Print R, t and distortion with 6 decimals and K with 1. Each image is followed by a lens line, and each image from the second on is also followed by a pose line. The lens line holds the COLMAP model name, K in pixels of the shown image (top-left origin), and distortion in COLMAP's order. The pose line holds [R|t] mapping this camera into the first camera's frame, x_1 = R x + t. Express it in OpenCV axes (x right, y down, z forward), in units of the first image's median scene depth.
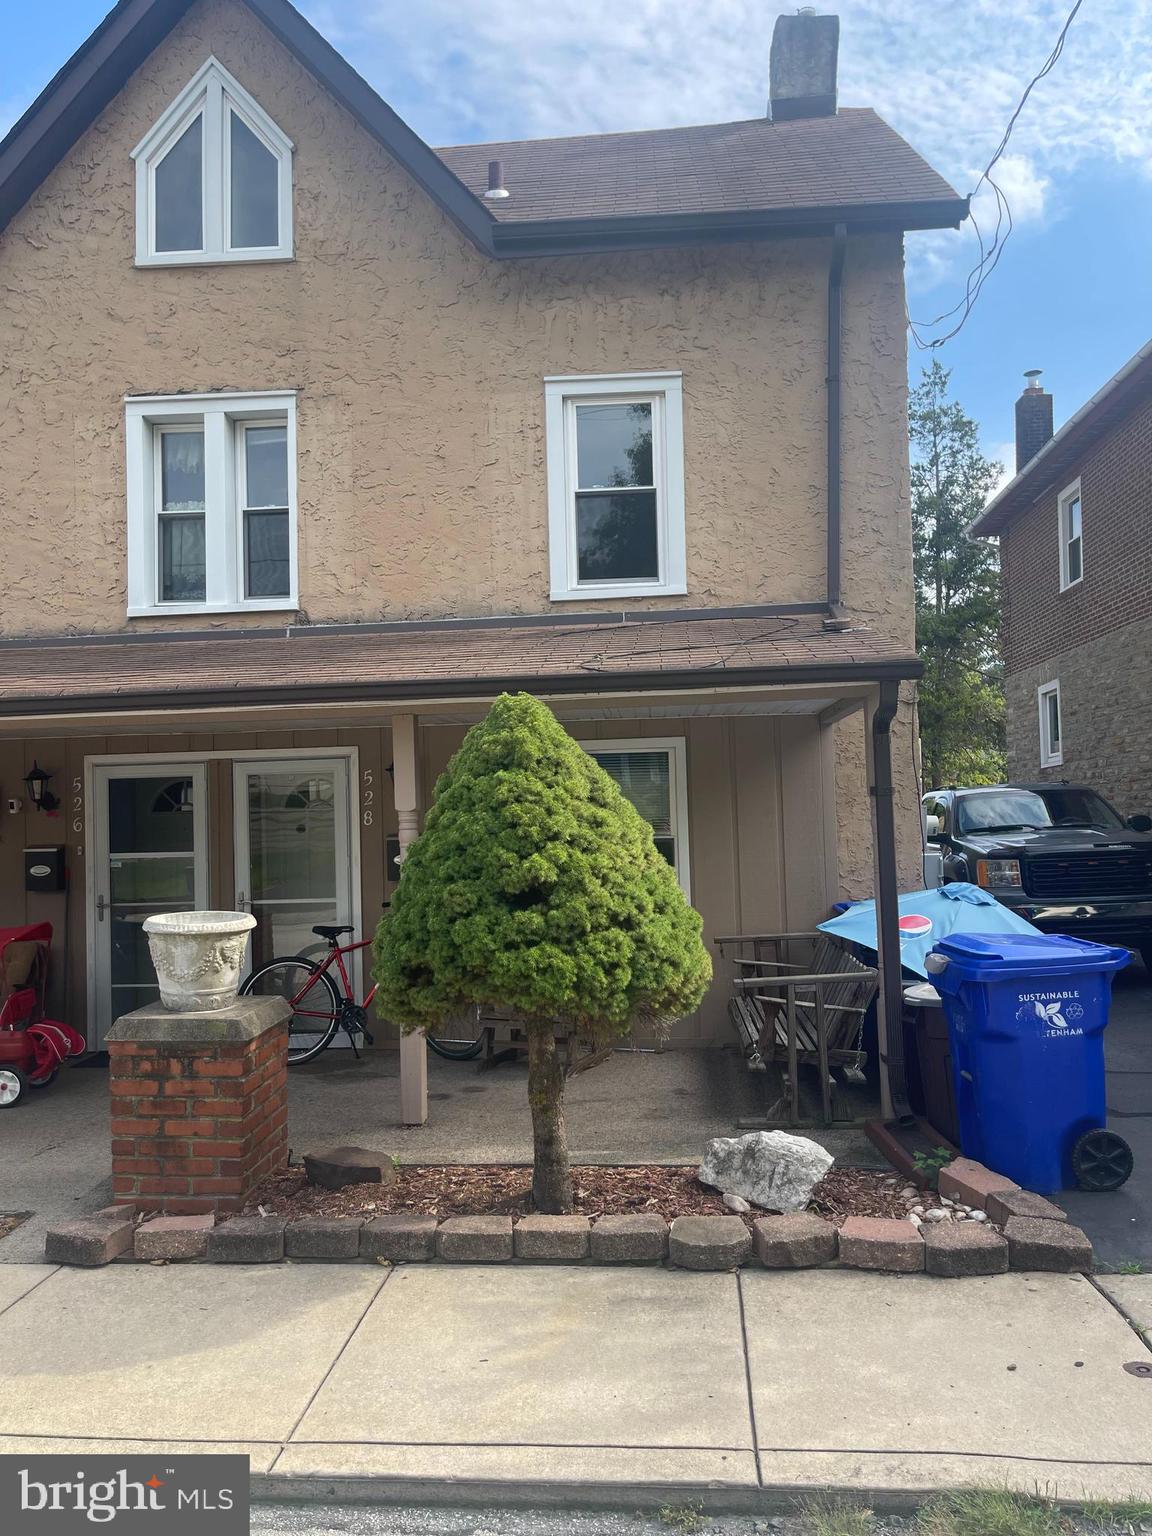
lens RADIAL K [[1159.3, 0, 572.6], [0, 1159.3, 773.2], [0, 0, 1]] dist [0.069873, -0.093154]
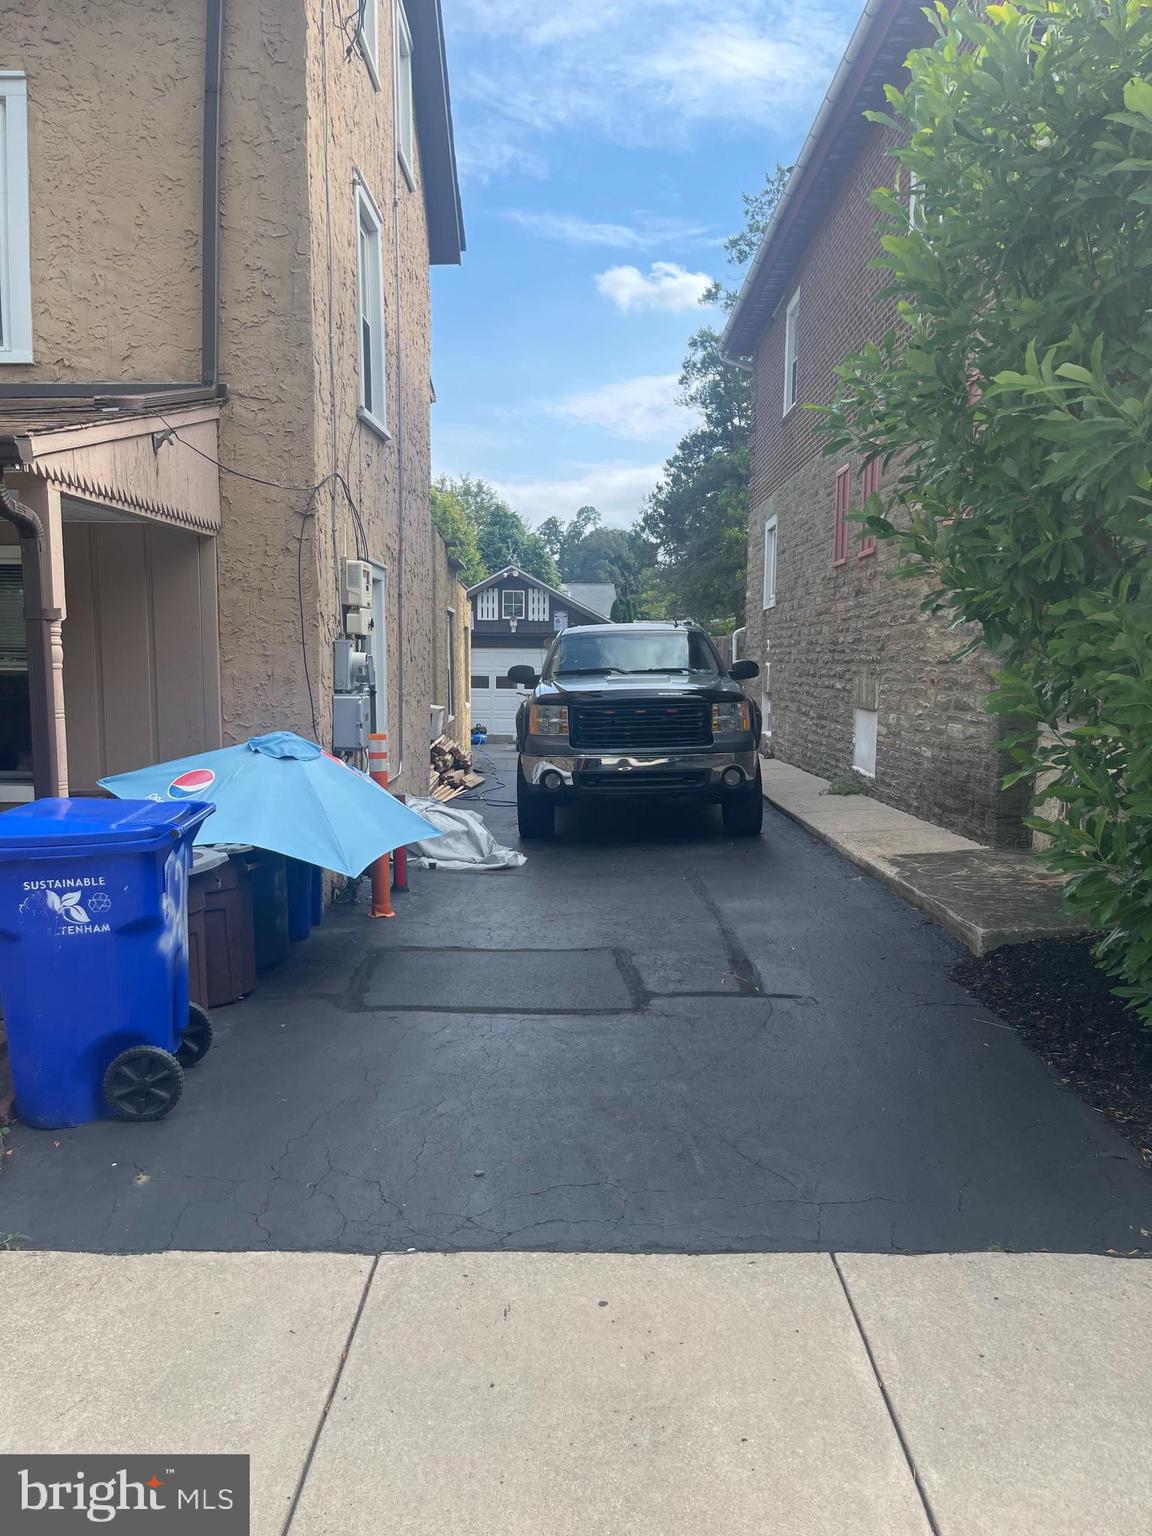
lens RADIAL K [[1159.3, 0, 572.6], [0, 1159.3, 773.2], [0, 0, 1]] dist [0.069873, -0.093154]
pose [[0.996463, 0.022332, 0.081007, 0.408997], [-0.033561, 0.989579, 0.140027, -0.000775], [-0.077036, -0.142250, 0.986828, 0.133922]]
